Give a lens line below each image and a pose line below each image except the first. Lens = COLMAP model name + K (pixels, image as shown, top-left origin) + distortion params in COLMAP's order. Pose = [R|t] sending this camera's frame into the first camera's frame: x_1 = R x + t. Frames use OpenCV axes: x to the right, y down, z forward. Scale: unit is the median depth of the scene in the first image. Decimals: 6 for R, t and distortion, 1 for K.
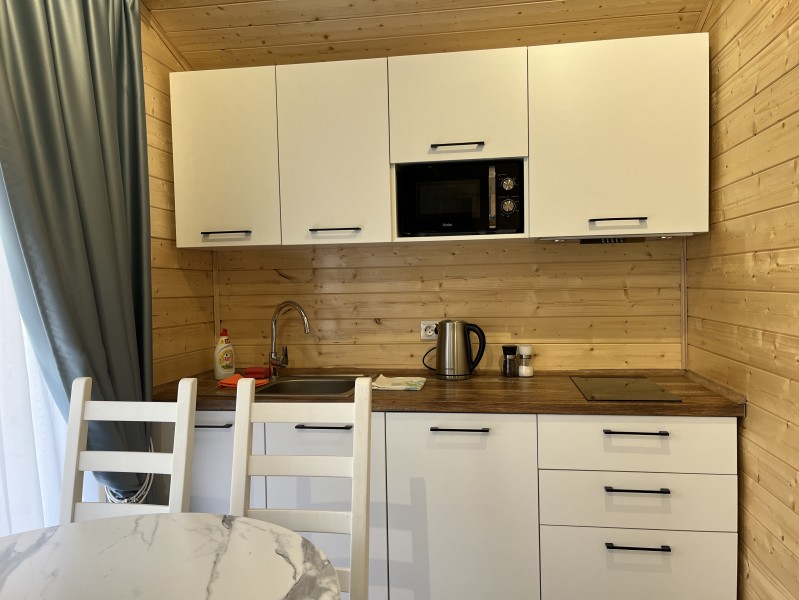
lens RADIAL K [[597.0, 0, 404.6], [0, 597.0, 297.6], [0, 0, 1]] dist [0.033255, -0.001353]
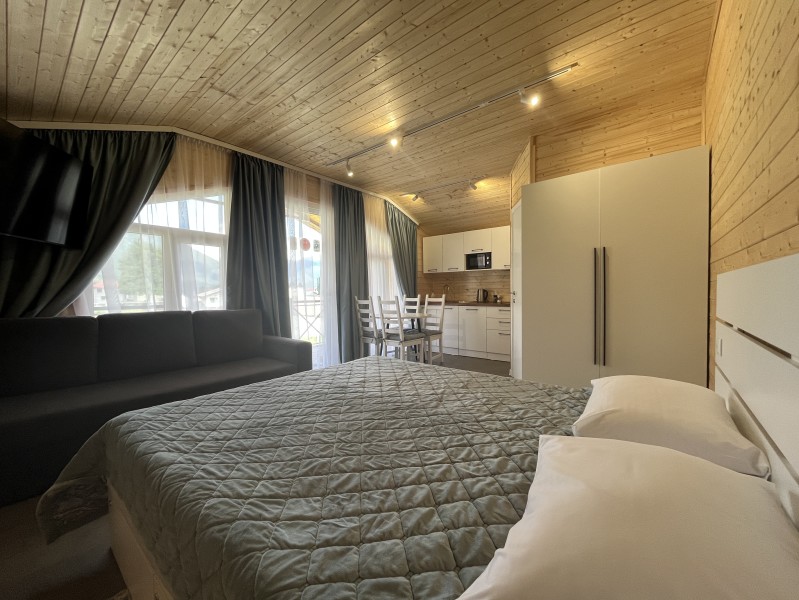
lens RADIAL K [[320.5, 0, 402.2], [0, 320.5, 302.2], [0, 0, 1]] dist [0.000962, 0.000004]
pose [[0.862197, 0.029084, -0.505738, 0.847385], [-0.019931, 0.999525, 0.023502, 0.100848], [0.506182, -0.010183, 0.862367, -1.420774]]
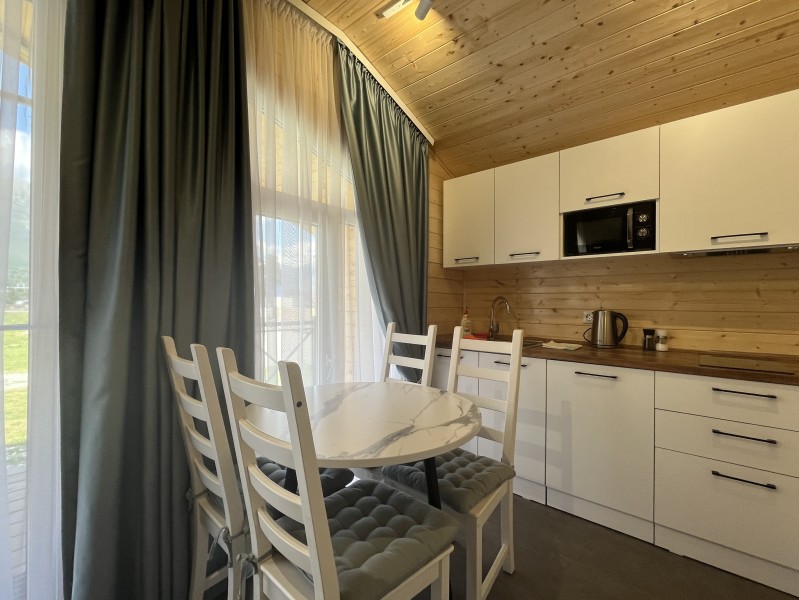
lens RADIAL K [[349.6, 0, 402.1], [0, 349.6, 301.7], [0, 0, 1]] dist [-0.003701, 0.000169]
pose [[0.846340, 0.024697, -0.532069, 0.132594], [-0.037633, 0.999201, -0.013483, 0.053861], [0.531311, 0.031434, 0.846593, -0.053461]]
